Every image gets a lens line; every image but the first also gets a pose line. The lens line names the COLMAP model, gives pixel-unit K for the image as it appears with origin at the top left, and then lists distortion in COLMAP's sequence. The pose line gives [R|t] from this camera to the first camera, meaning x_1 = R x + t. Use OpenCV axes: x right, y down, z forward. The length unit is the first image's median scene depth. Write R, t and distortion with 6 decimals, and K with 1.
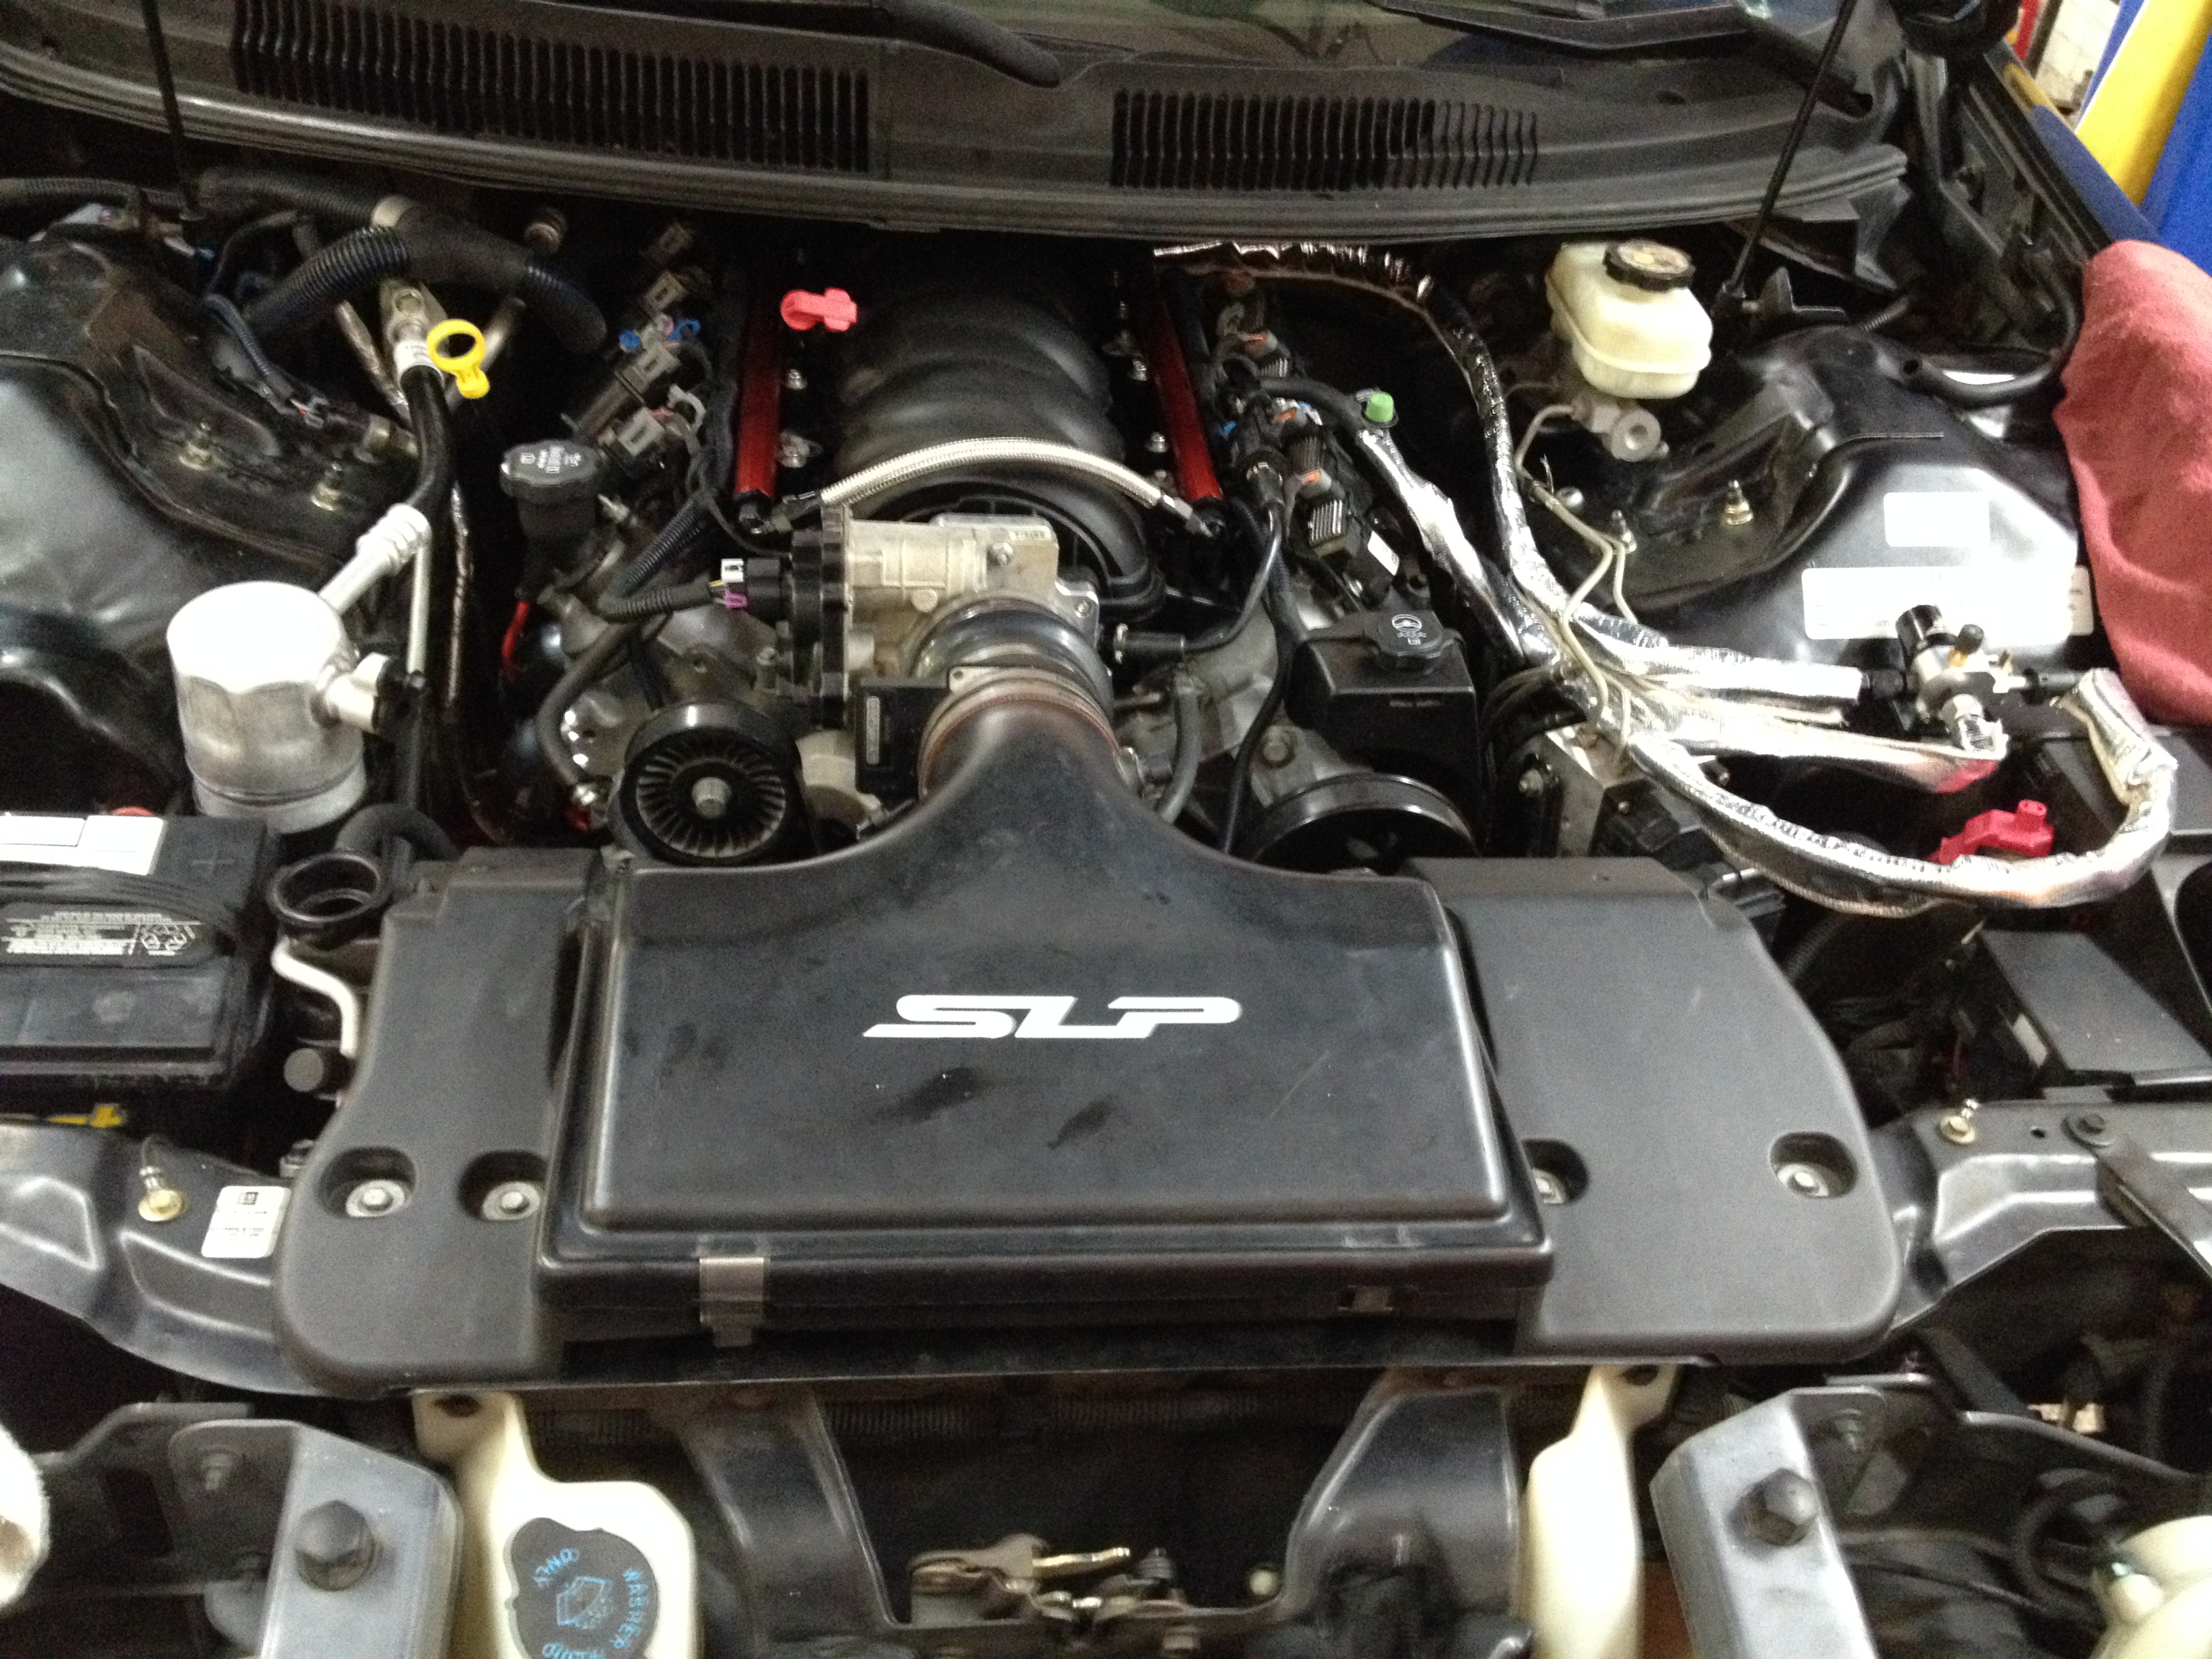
lens RADIAL K [[2160.9, 0, 1106.0], [0, 2160.9, 829.5], [0, 0, 1]] dist [0.145218, -0.359630]
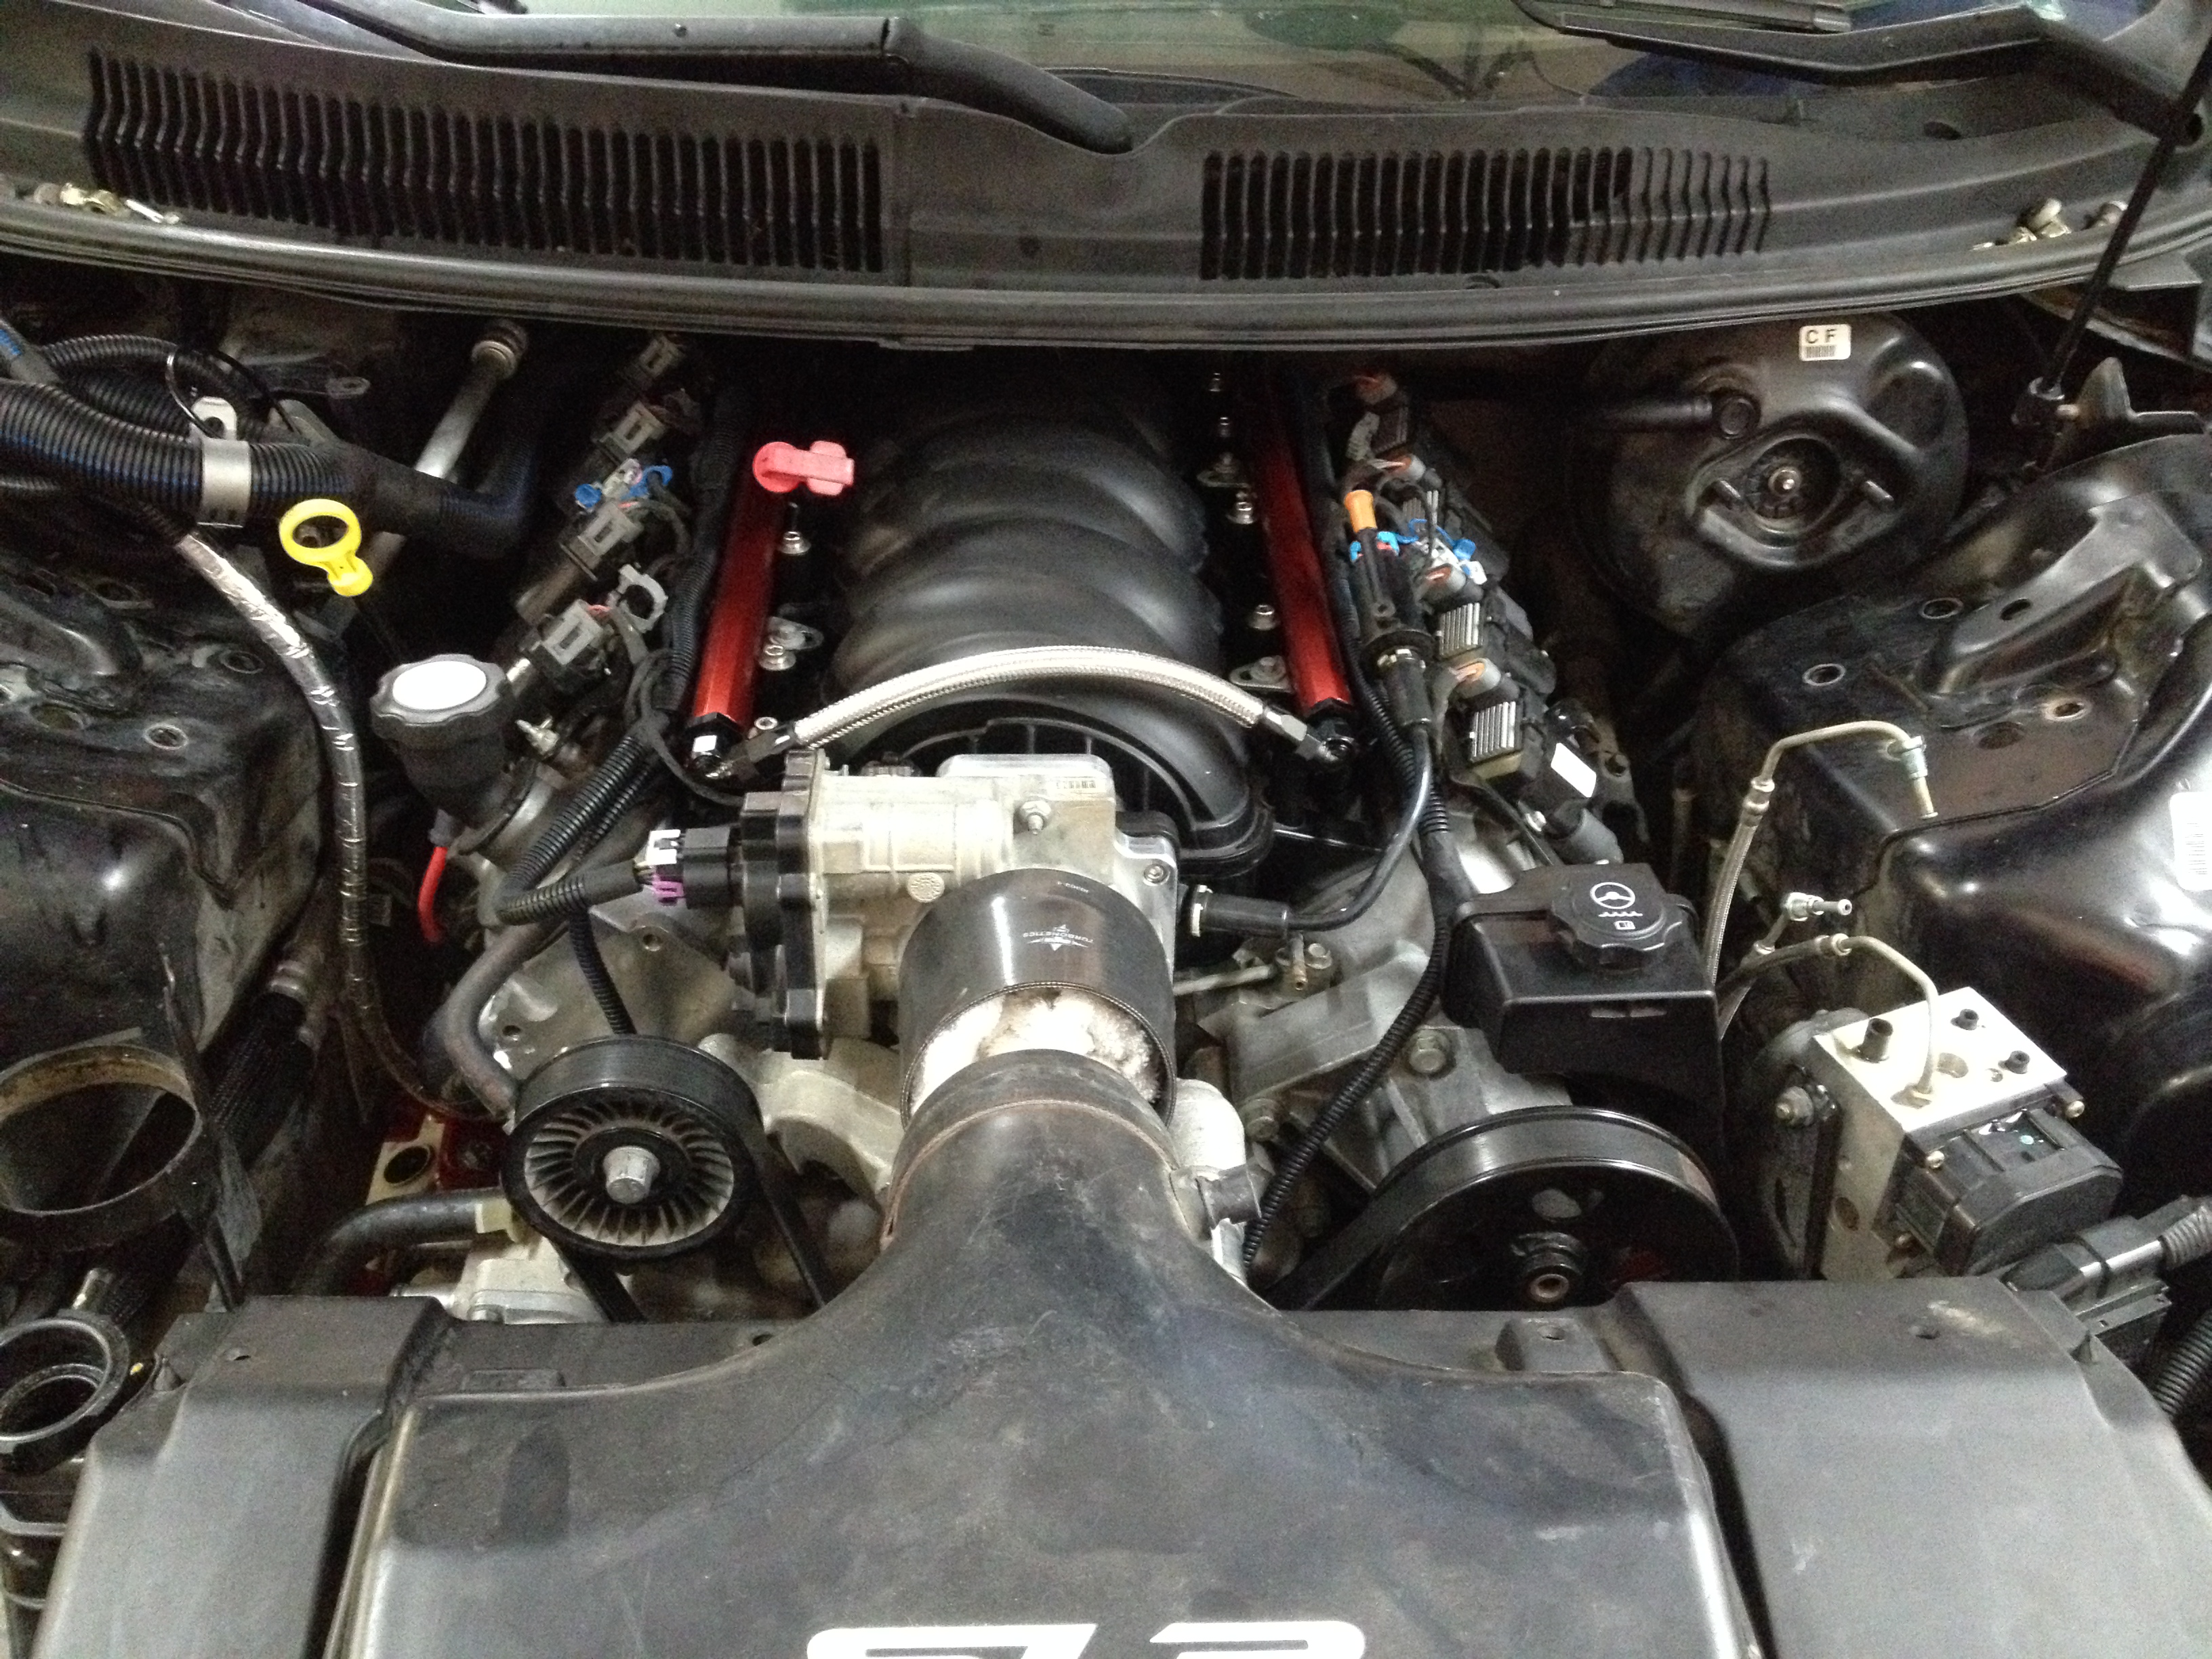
lens RADIAL K [[2160.9, 0, 1106.0], [0, 2160.9, 829.5], [0, 0, 1]] dist [0.145218, -0.359630]
pose [[0.997071, -0.012798, -0.075397, 0.025570], [0.012286, 0.999898, -0.007254, -0.103869], [0.075483, 0.006307, 0.997127, 0.256593]]
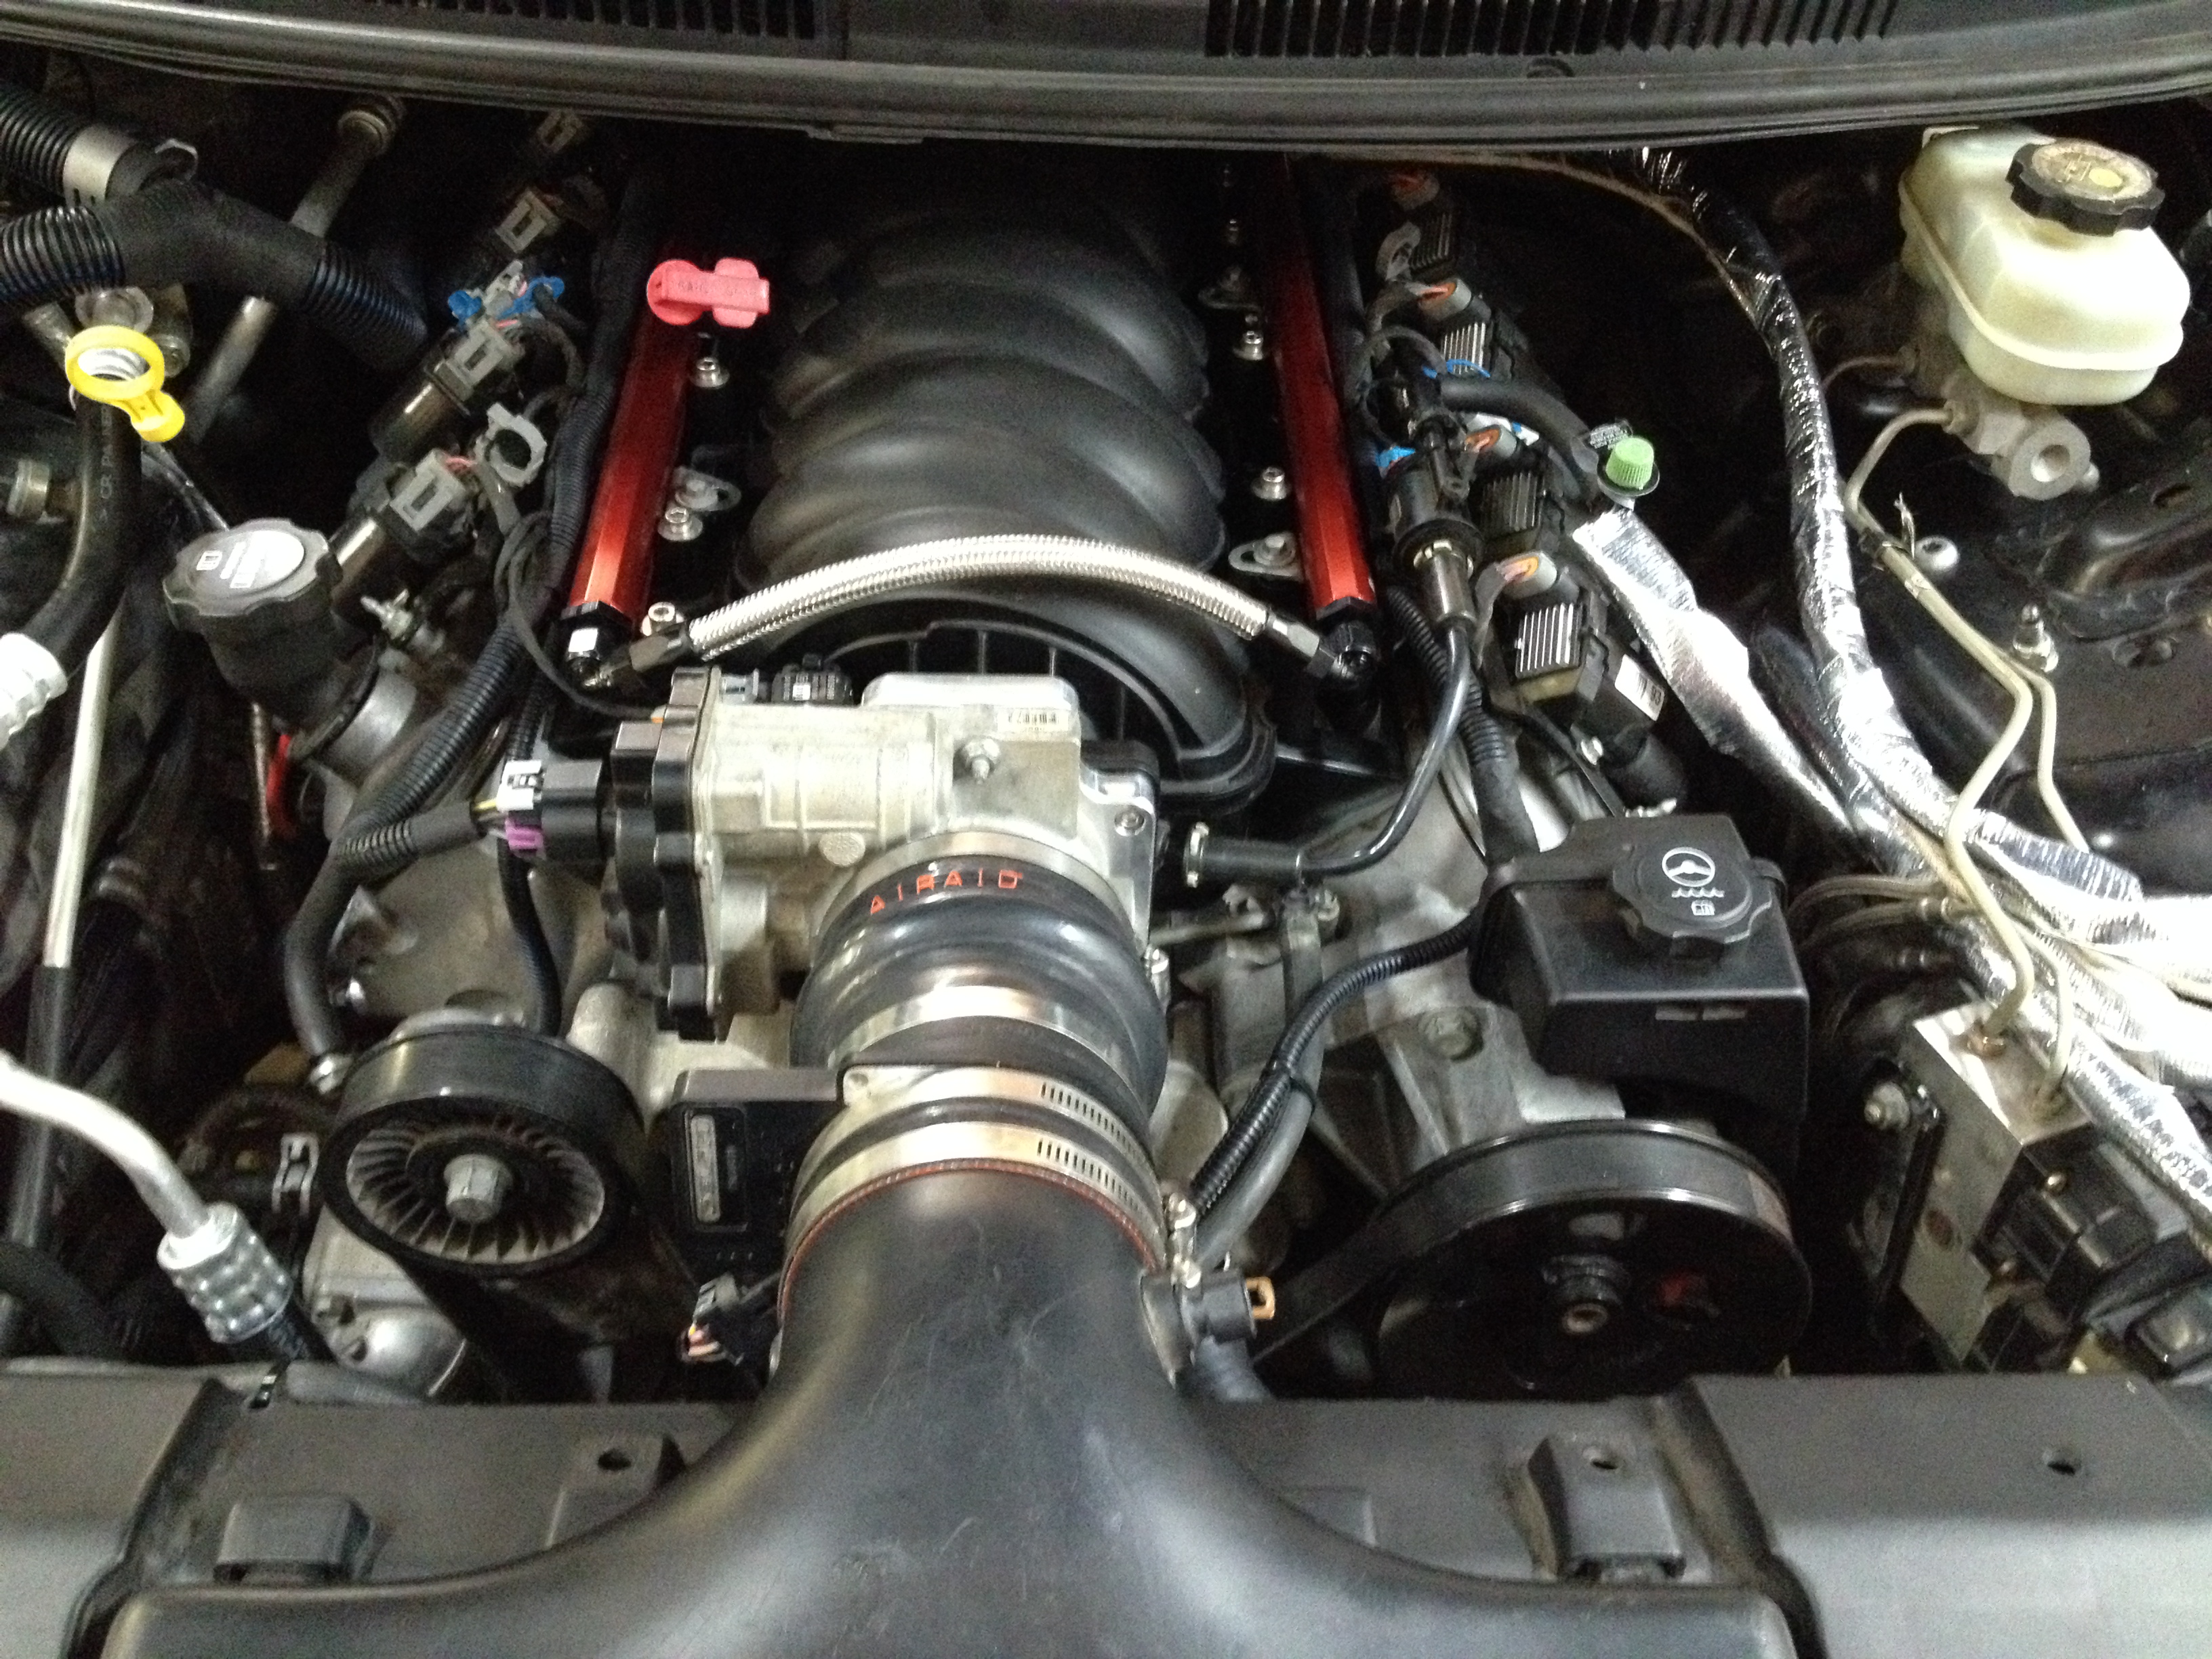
lens RADIAL K [[2160.9, 0, 1106.0], [0, 2160.9, 829.5], [0, 0, 1]] dist [0.145218, -0.359630]
pose [[0.997094, 0.017917, -0.074044, 0.025021], [-0.009978, 0.994291, 0.106235, -0.150636], [0.075525, -0.105188, 0.991580, 0.379617]]
